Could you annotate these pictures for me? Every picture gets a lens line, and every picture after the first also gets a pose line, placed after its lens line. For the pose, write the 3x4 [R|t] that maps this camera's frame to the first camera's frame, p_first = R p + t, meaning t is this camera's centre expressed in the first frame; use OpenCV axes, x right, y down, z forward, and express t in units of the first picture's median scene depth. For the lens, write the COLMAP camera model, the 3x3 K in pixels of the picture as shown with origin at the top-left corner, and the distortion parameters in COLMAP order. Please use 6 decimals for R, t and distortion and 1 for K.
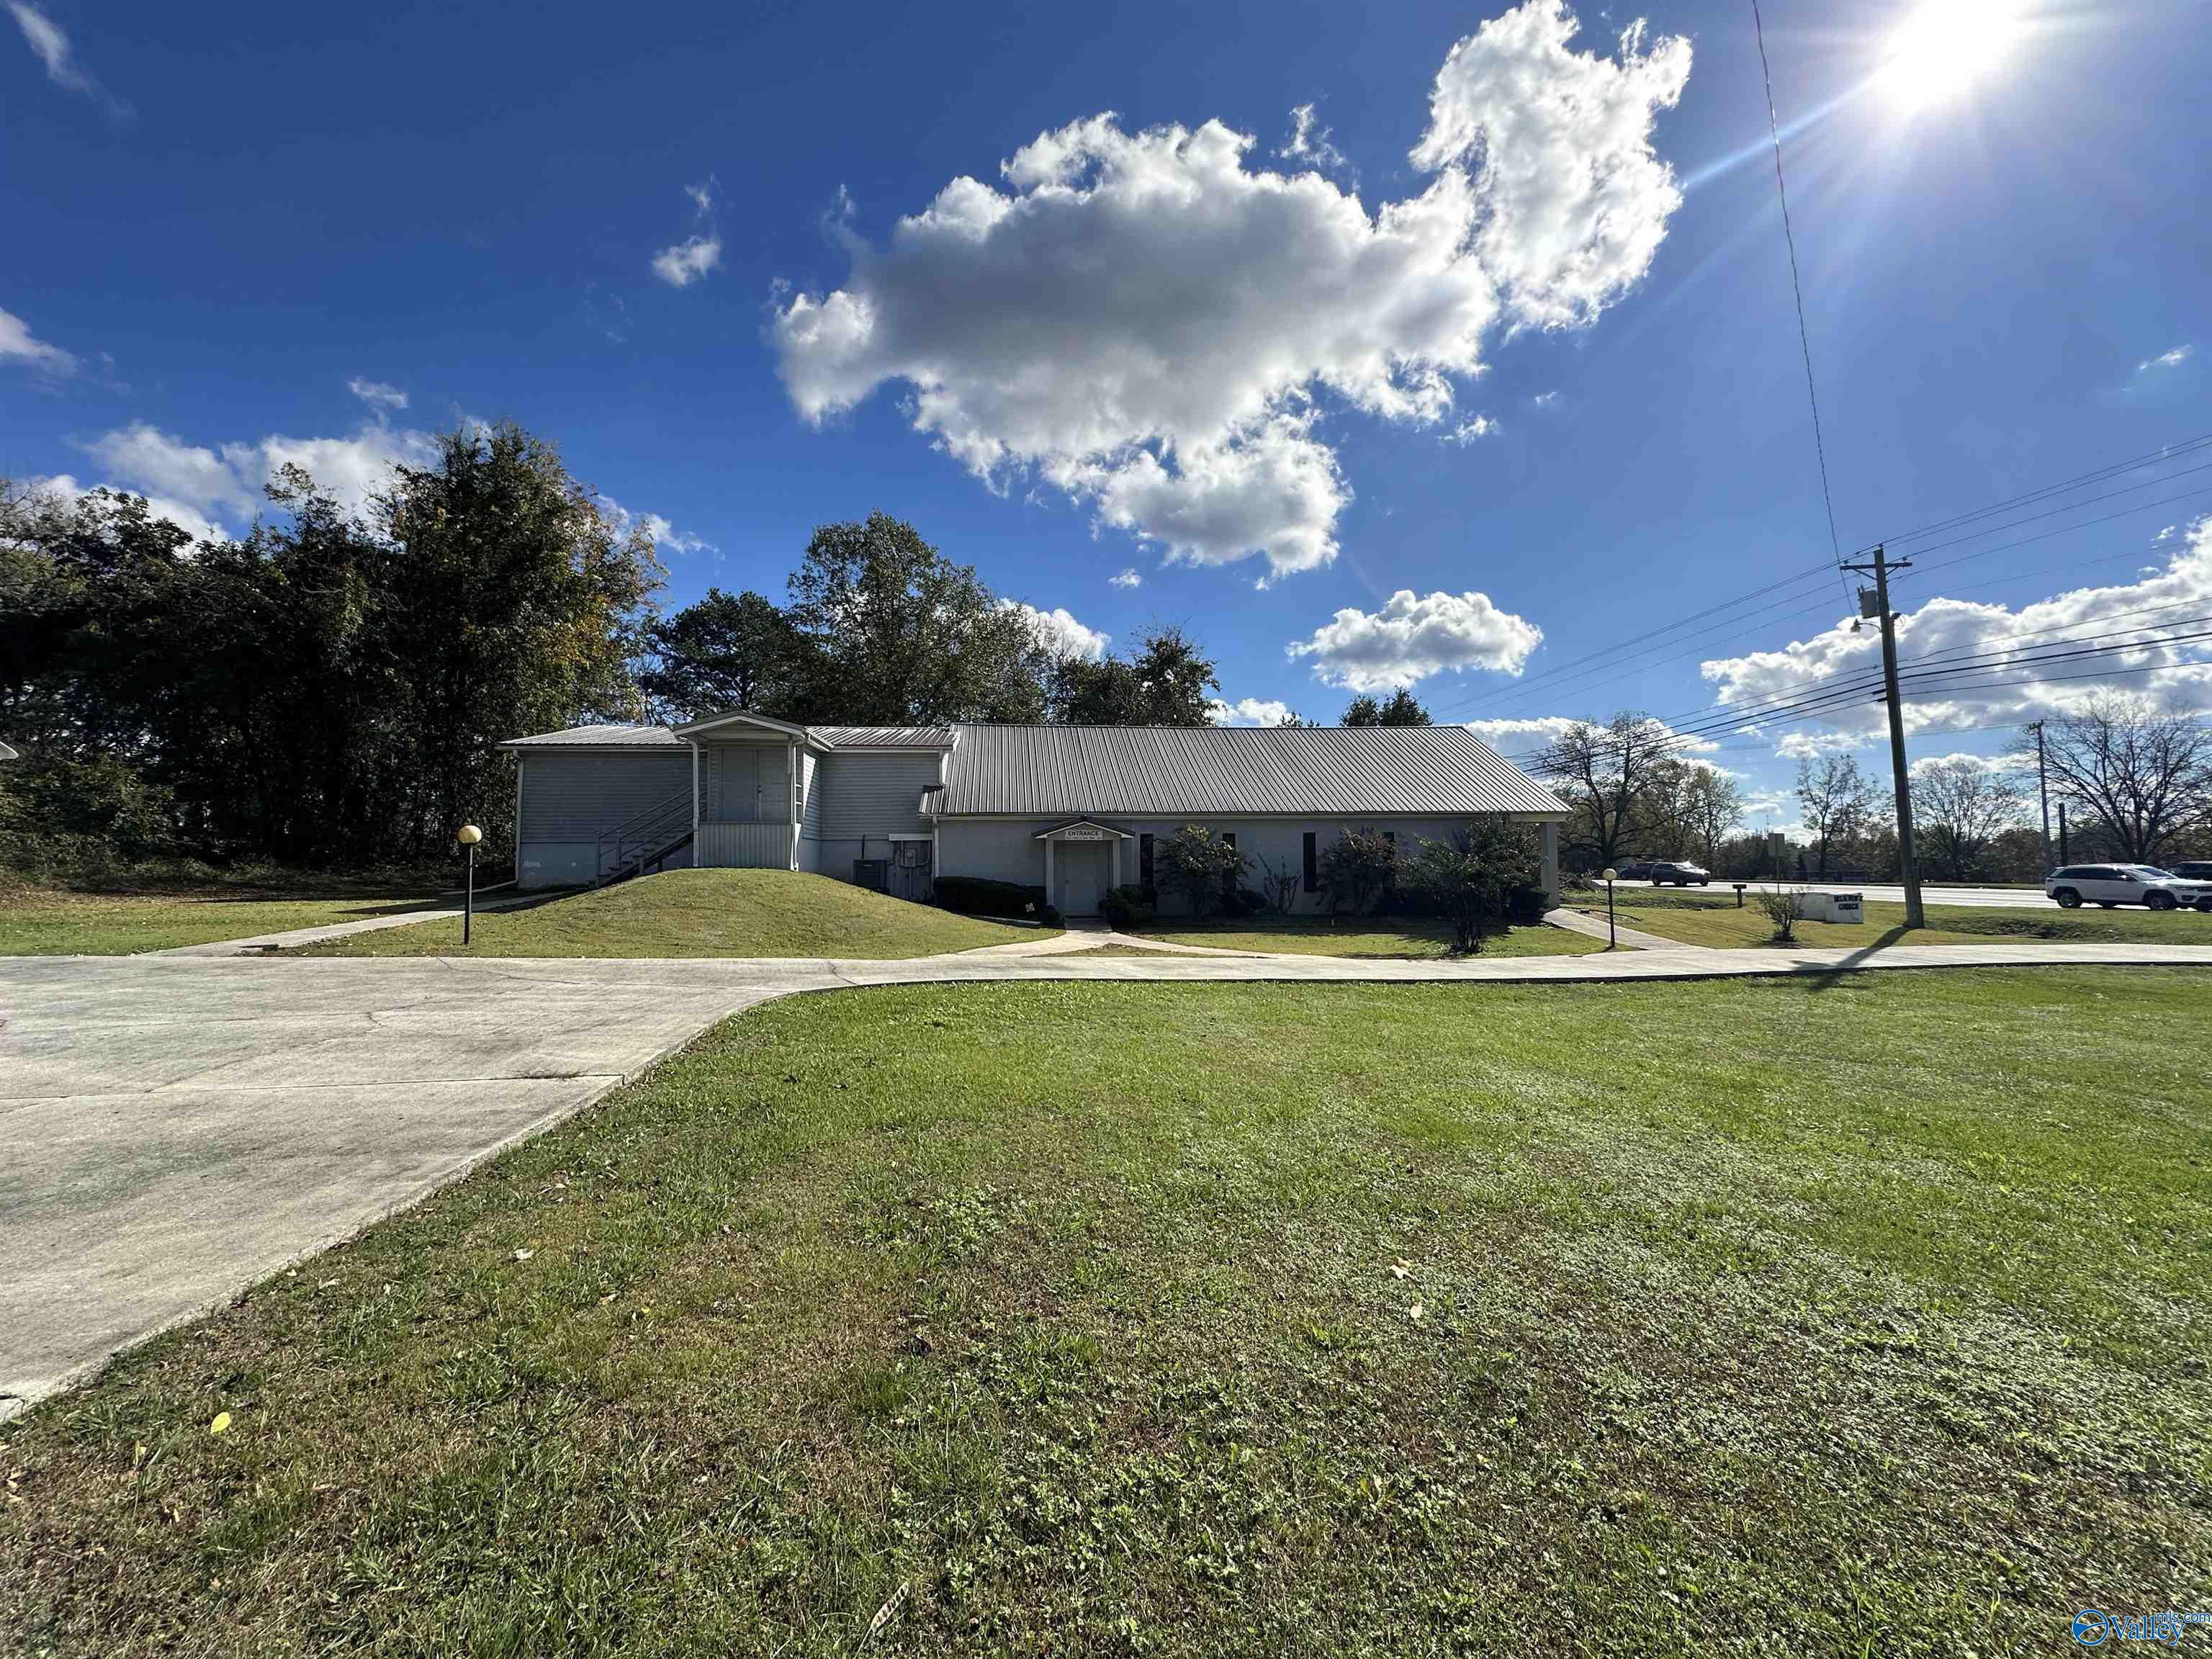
lens RADIAL K [[889.5, 0, 1106.0], [0, 889.5, 829.5], [0, 0, 1]] dist [0.001238, 0.000057]
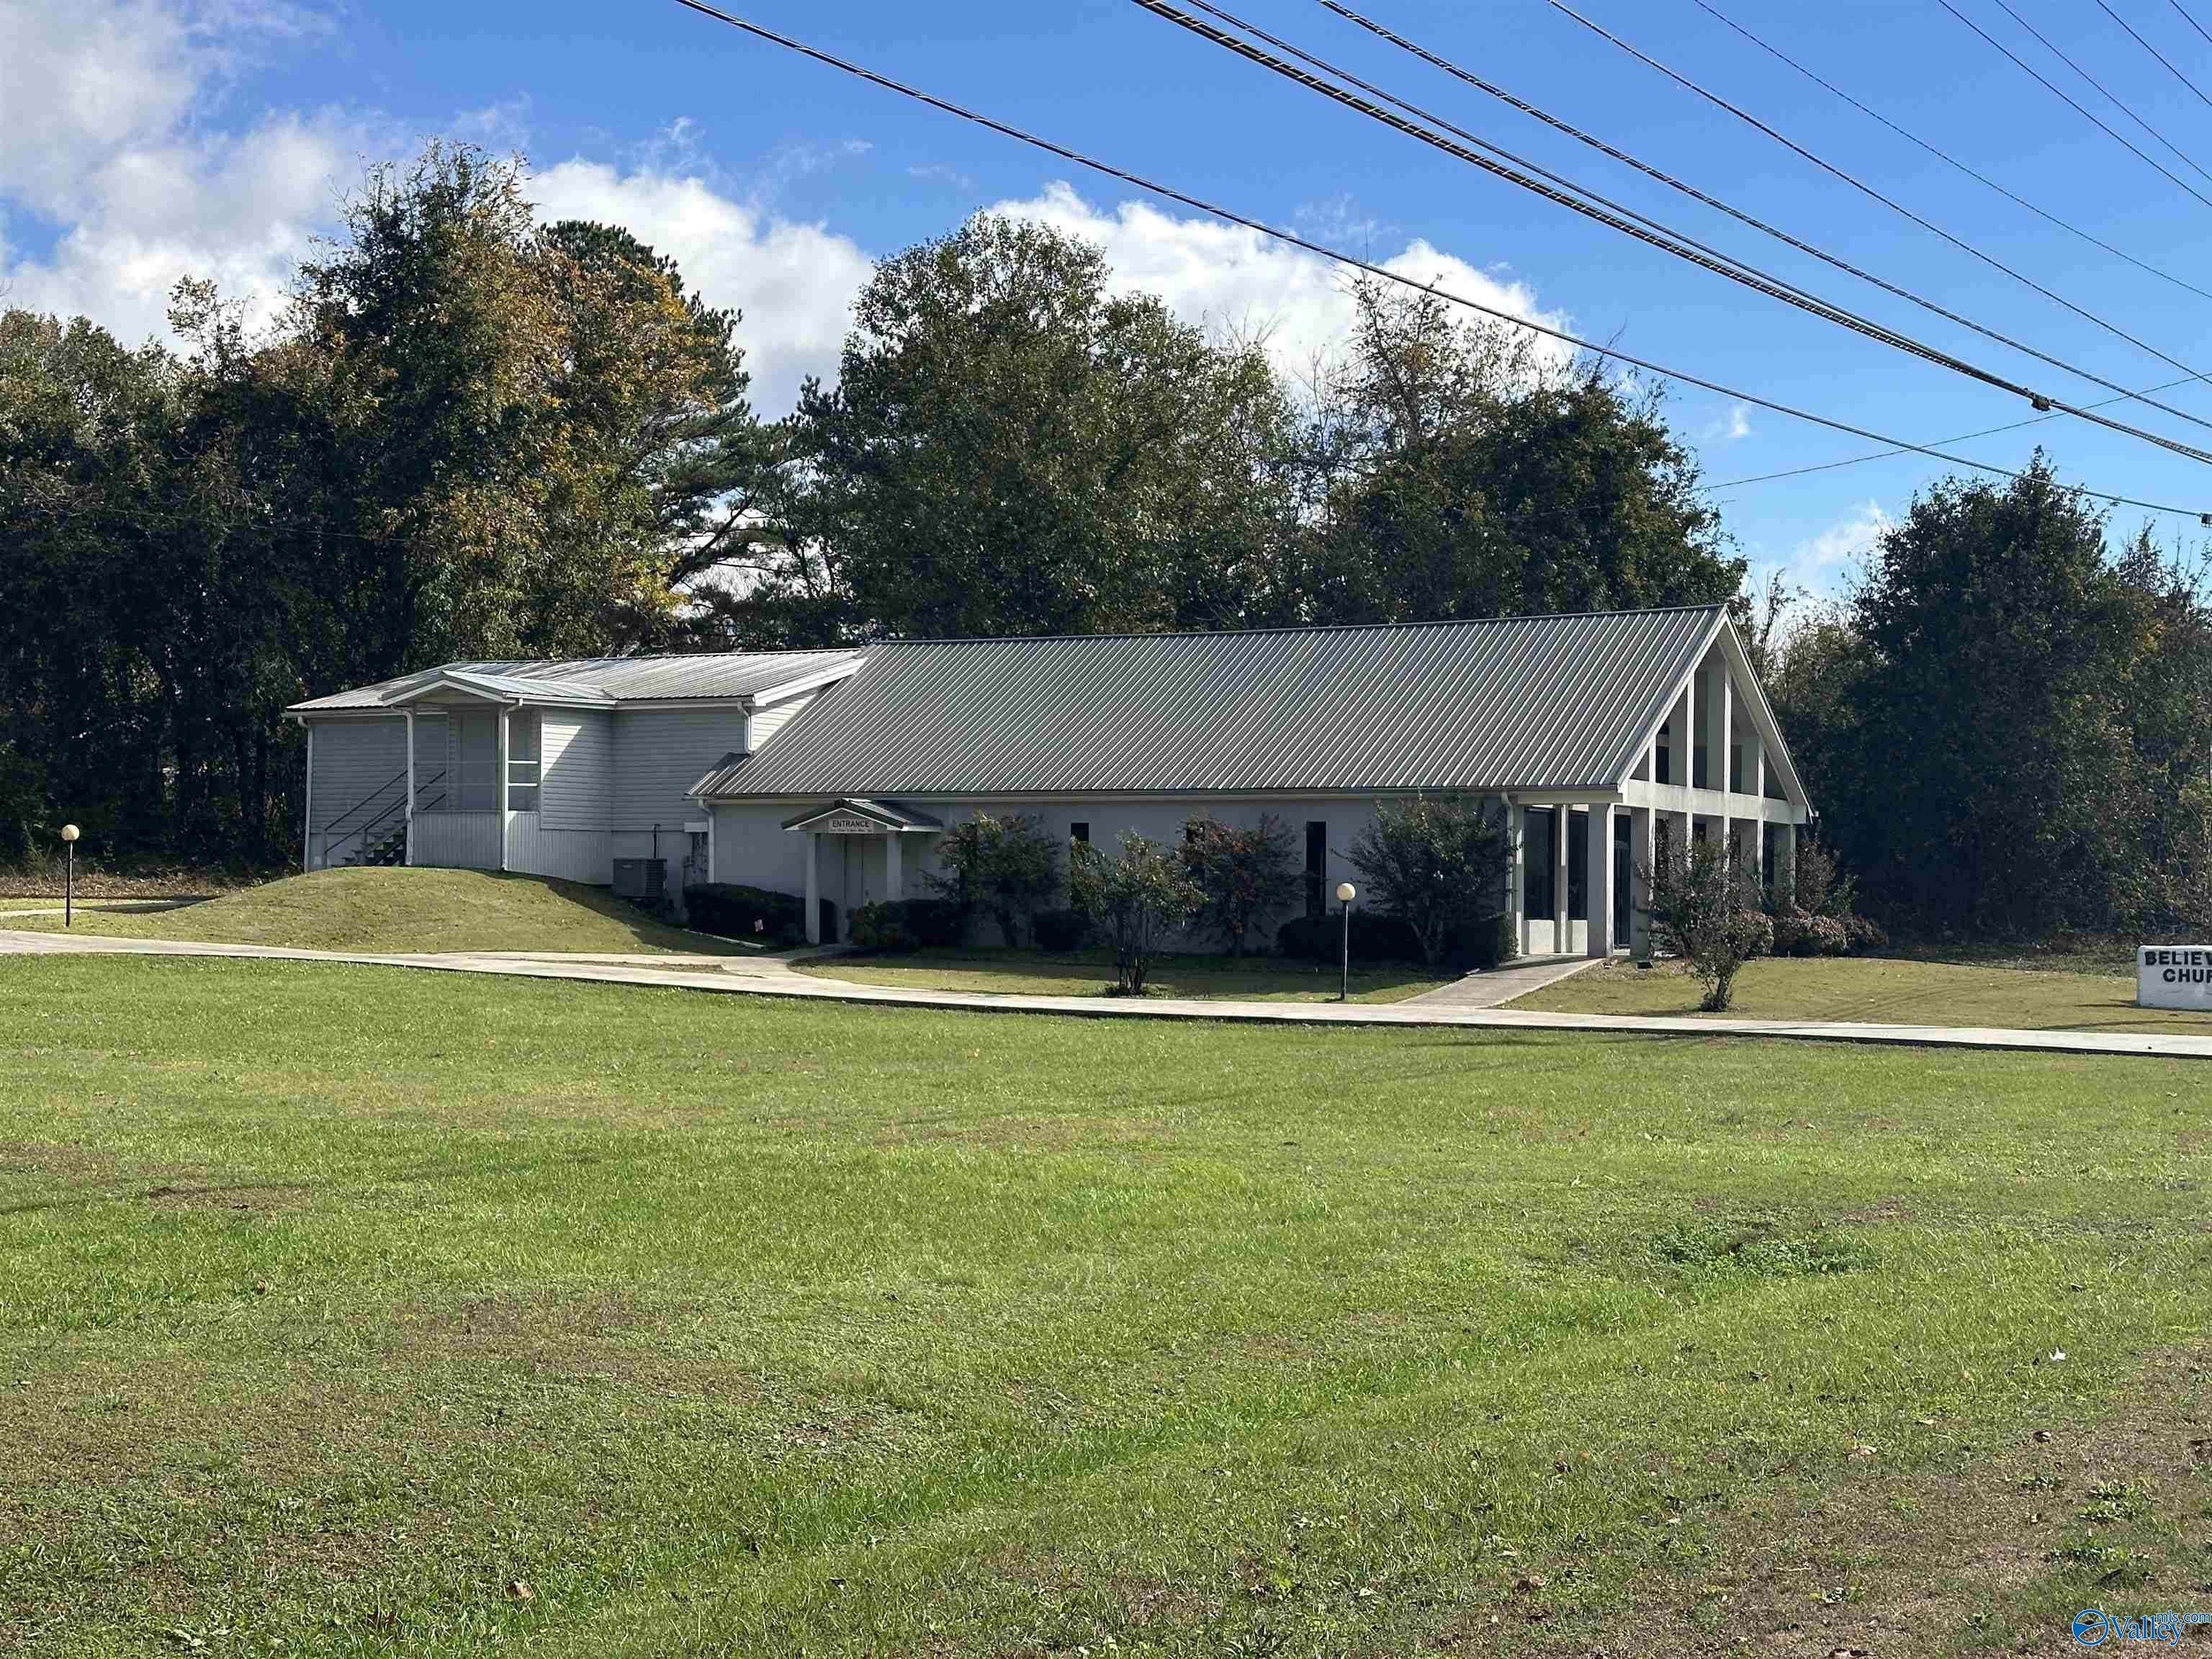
lens RADIAL K [[3066.4, 0, 1110.4], [0, 3066.4, 814.9], [0, 0, 1]] dist [0.179691, -0.090575]
pose [[0.823566, 0.000514, -0.567221, 1.414323], [0.010624, 0.999810, 0.016332, -0.037259], [0.567121, -0.019476, 0.823404, -0.813718]]
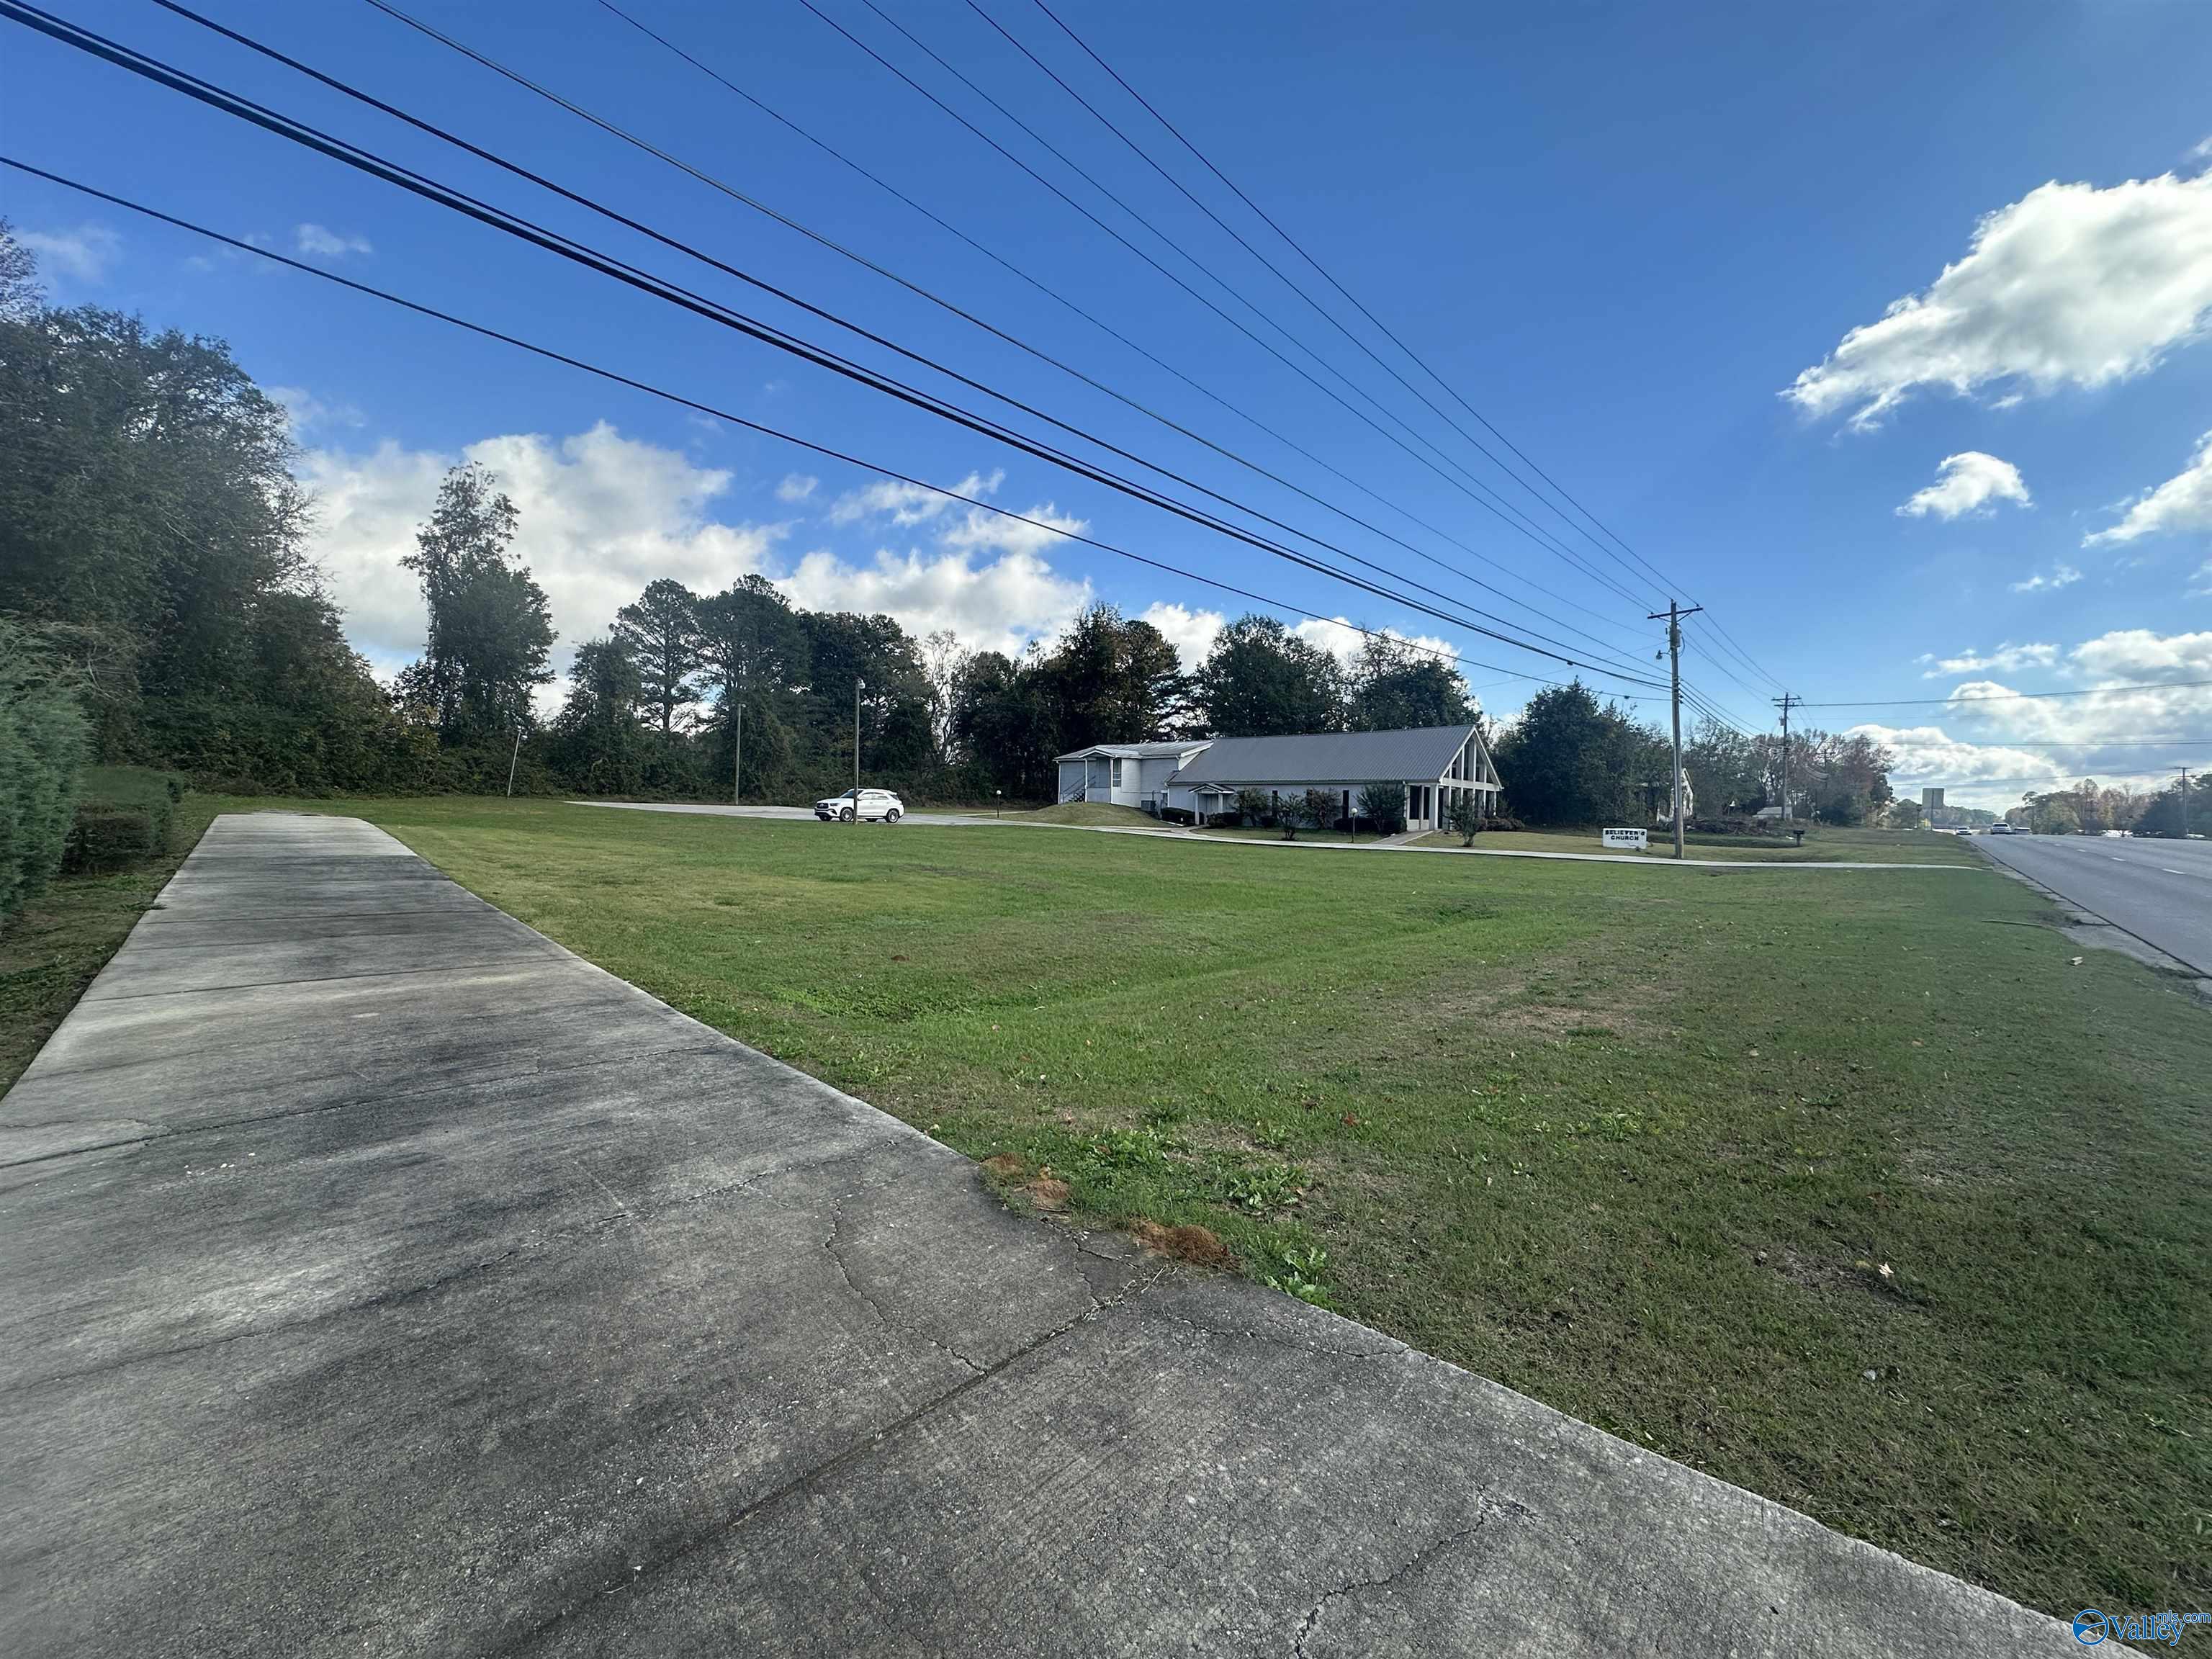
lens RADIAL K [[889.5, 0, 1106.0], [0, 889.5, 829.5], [0, 0, 1]] dist [0.001238, 0.000057]
pose [[0.693399, 0.034725, -0.719717, 1.439920], [0.011864, 0.998152, 0.059589, -0.035060], [0.720456, -0.049858, 0.691706, -0.835482]]
